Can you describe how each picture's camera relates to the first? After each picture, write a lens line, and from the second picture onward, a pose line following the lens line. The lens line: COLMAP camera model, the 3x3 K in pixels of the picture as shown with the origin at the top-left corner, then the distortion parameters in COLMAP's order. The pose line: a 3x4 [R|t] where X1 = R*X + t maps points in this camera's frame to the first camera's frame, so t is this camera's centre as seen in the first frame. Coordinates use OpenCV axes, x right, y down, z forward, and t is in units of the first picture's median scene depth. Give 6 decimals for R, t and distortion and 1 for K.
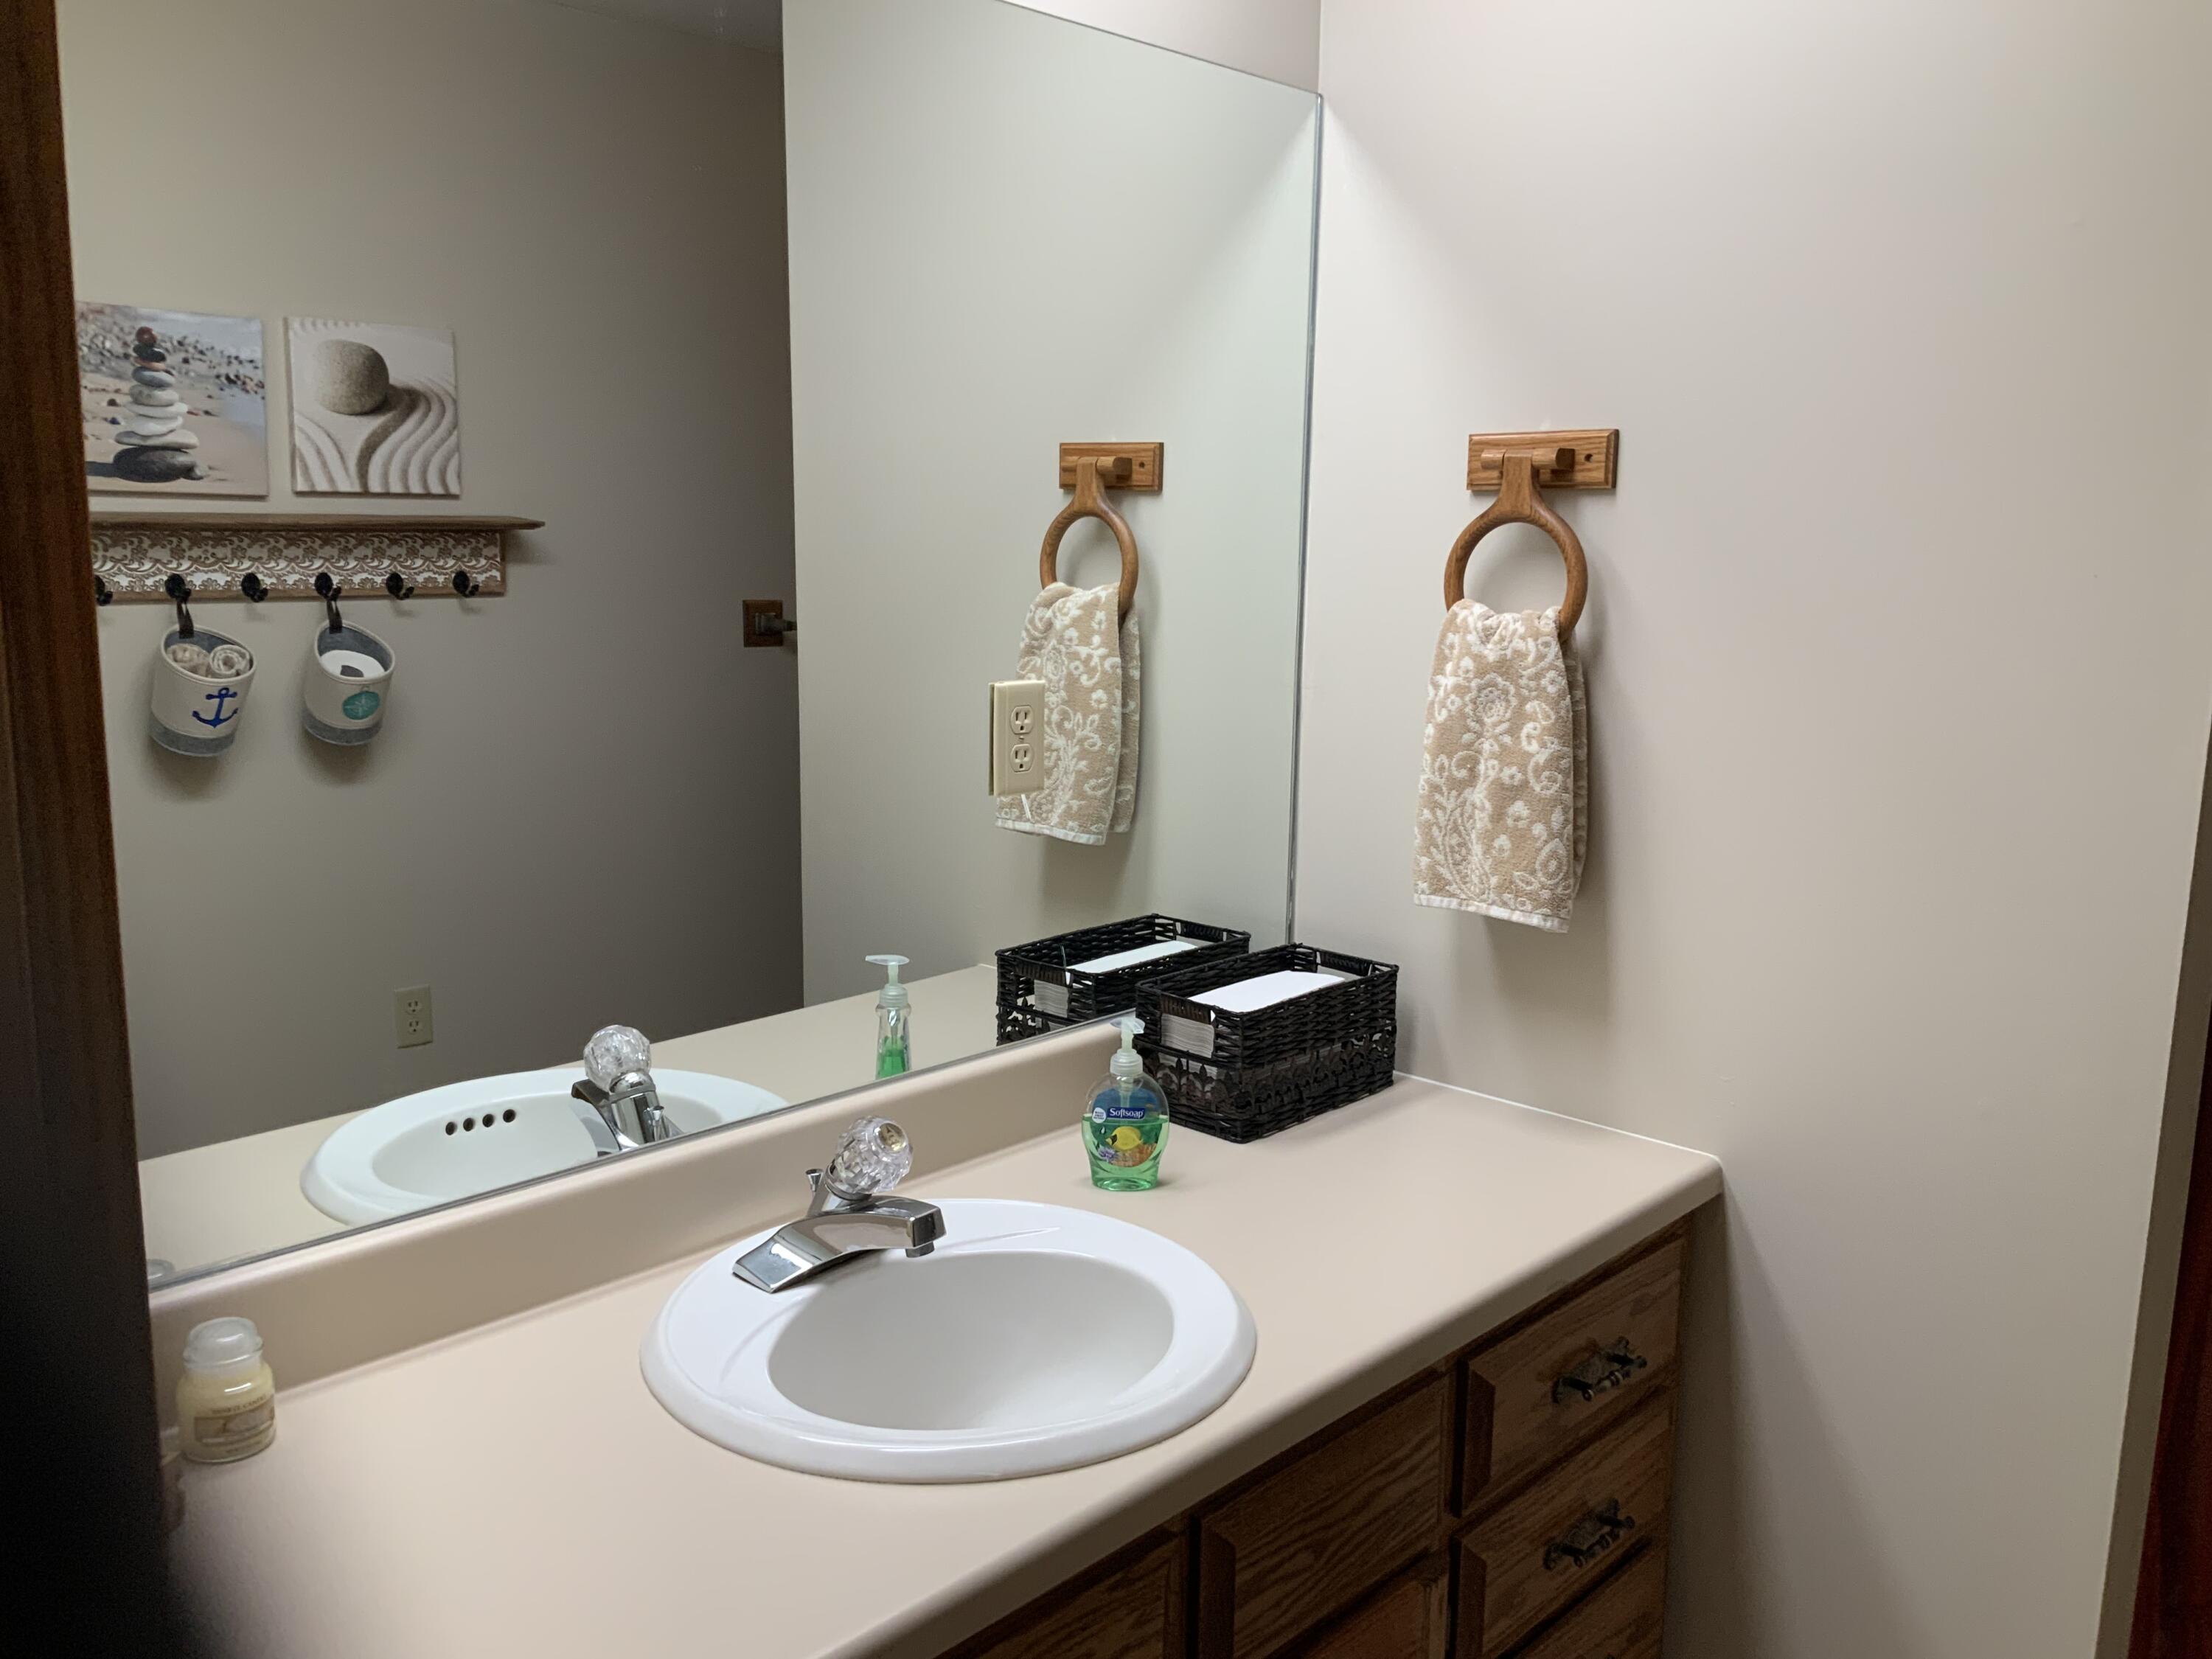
lens RADIAL K [[1831.2, 0, 1097.1], [0, 1831.2, 818.1], [0, 0, 1]] dist [0.133855, -0.297574]
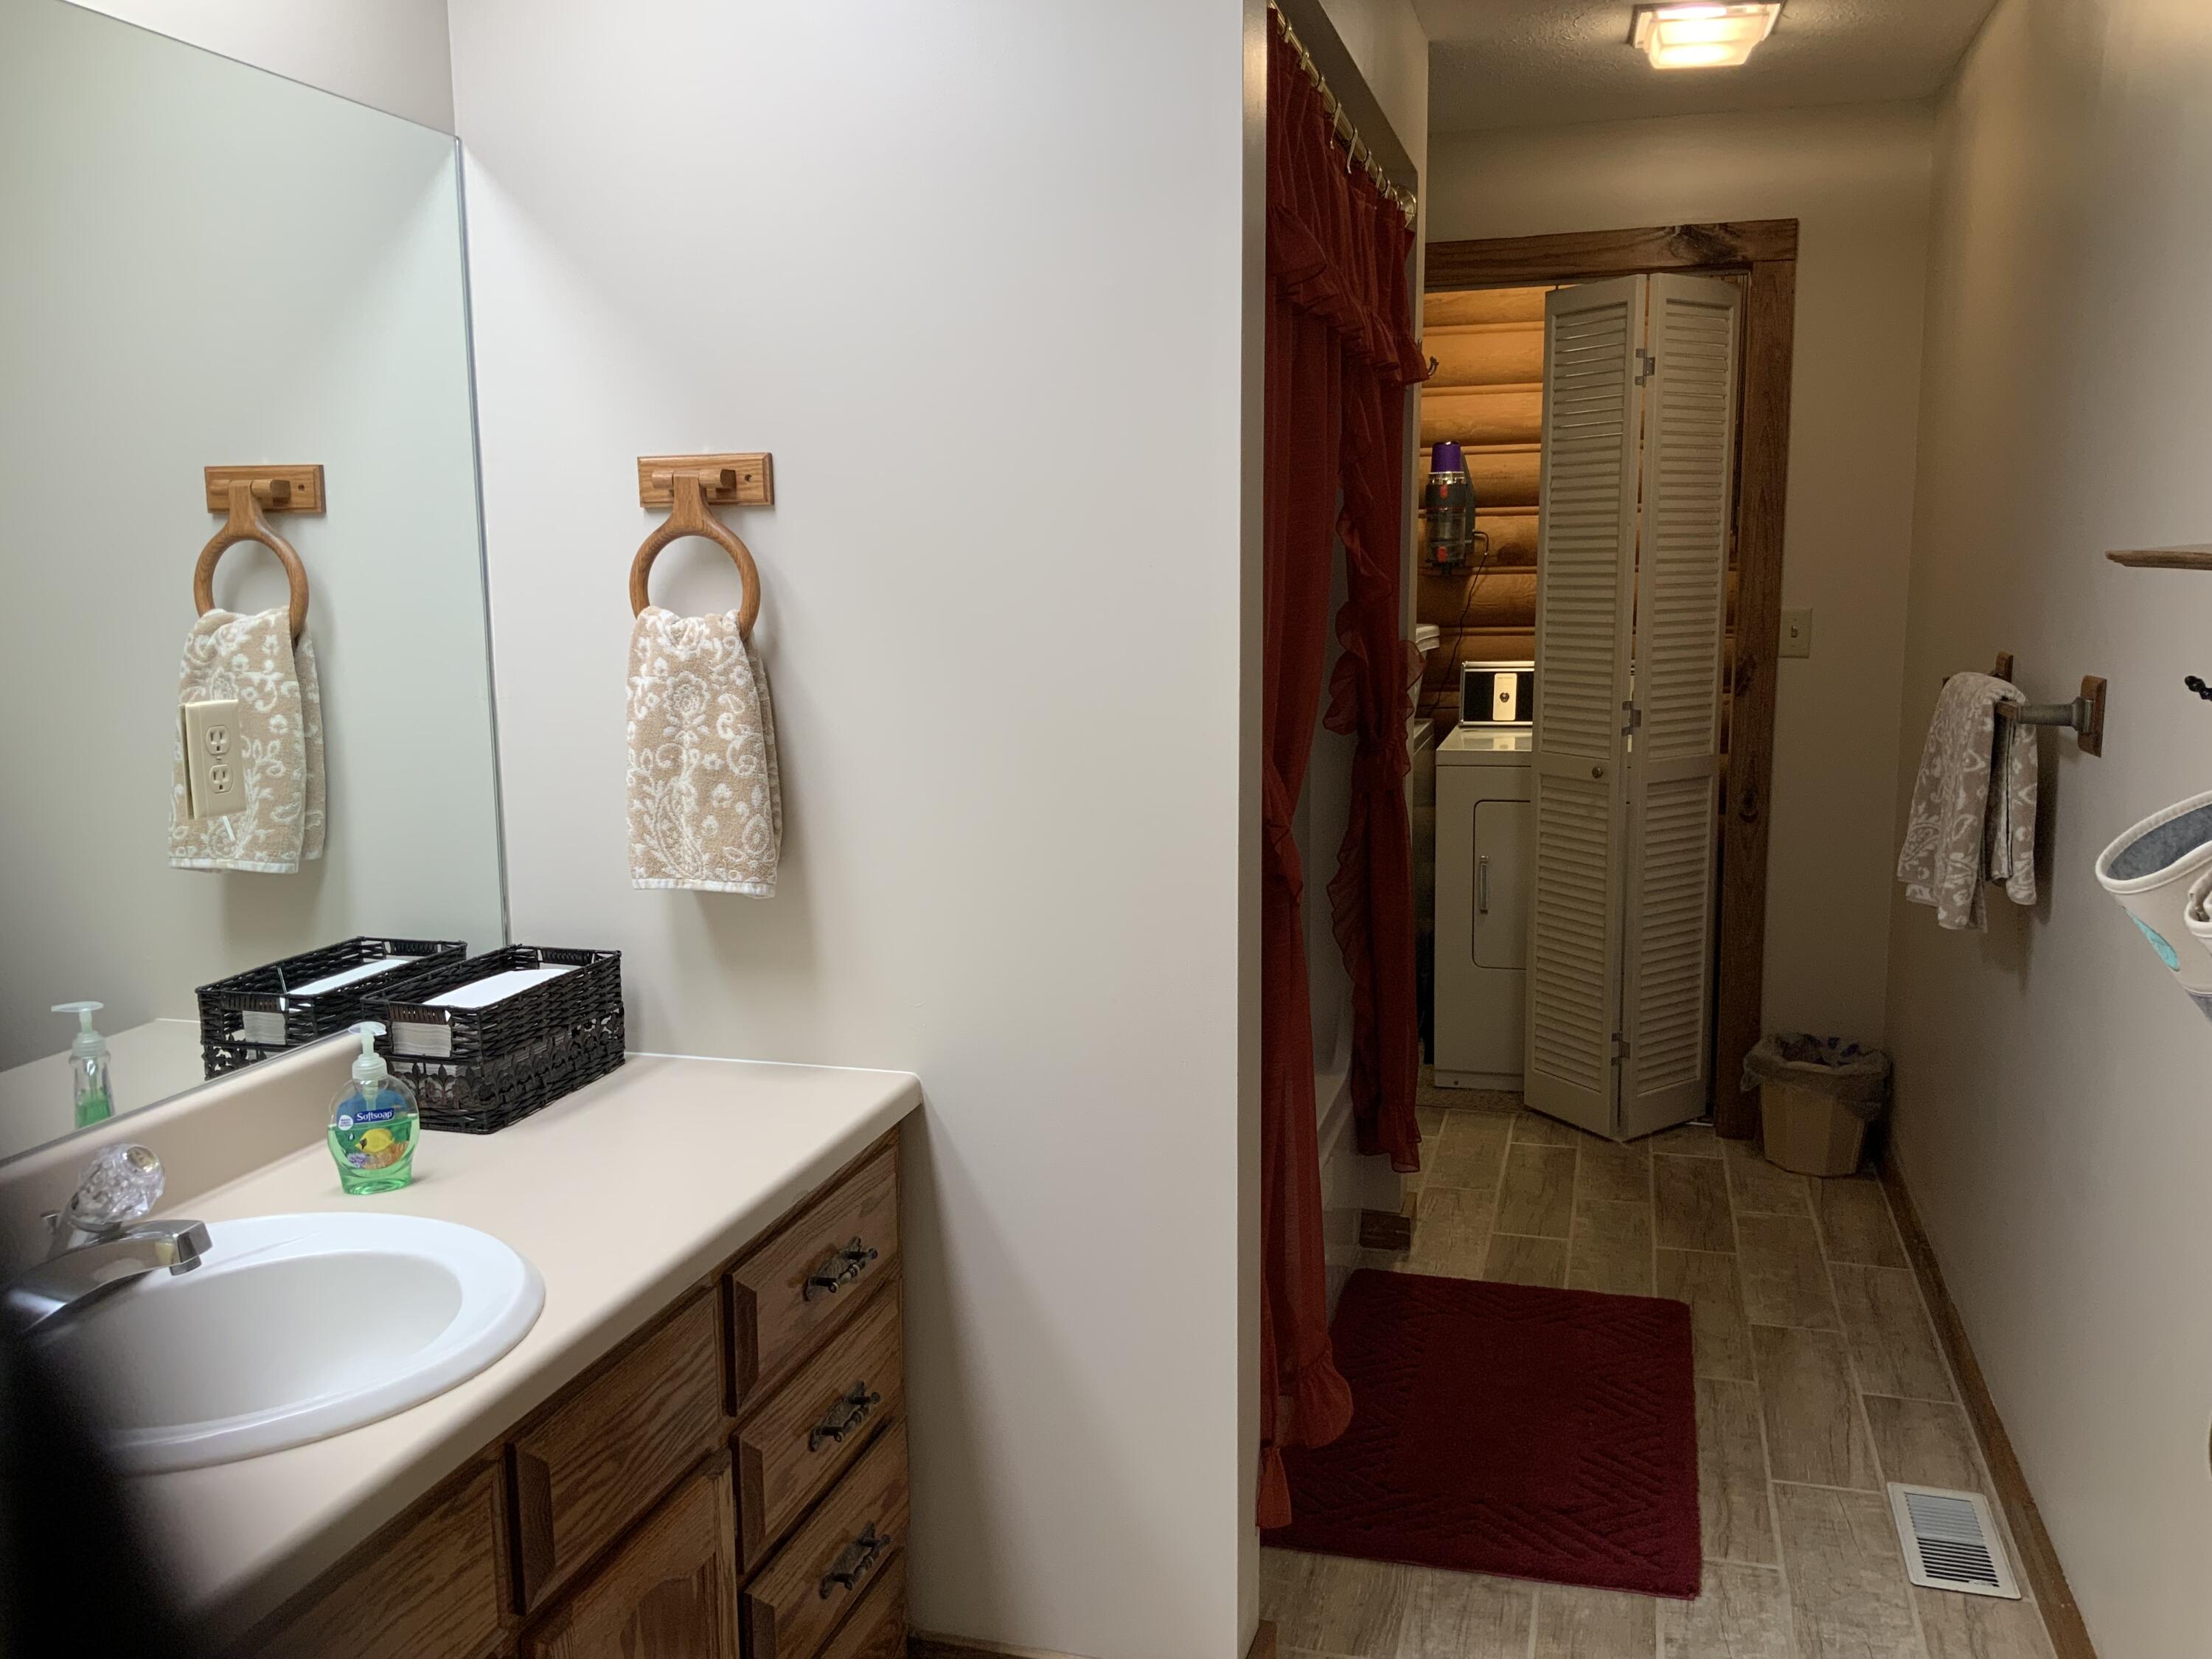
lens RADIAL K [[1831.2, 0, 1097.1], [0, 1831.2, 818.1], [0, 0, 1]] dist [0.133855, -0.297574]
pose [[0.893018, -0.089338, 0.441064, -0.060116], [0.098876, 0.995099, 0.001365, 0.031821], [-0.439024, 0.042391, 0.897475, -0.097114]]
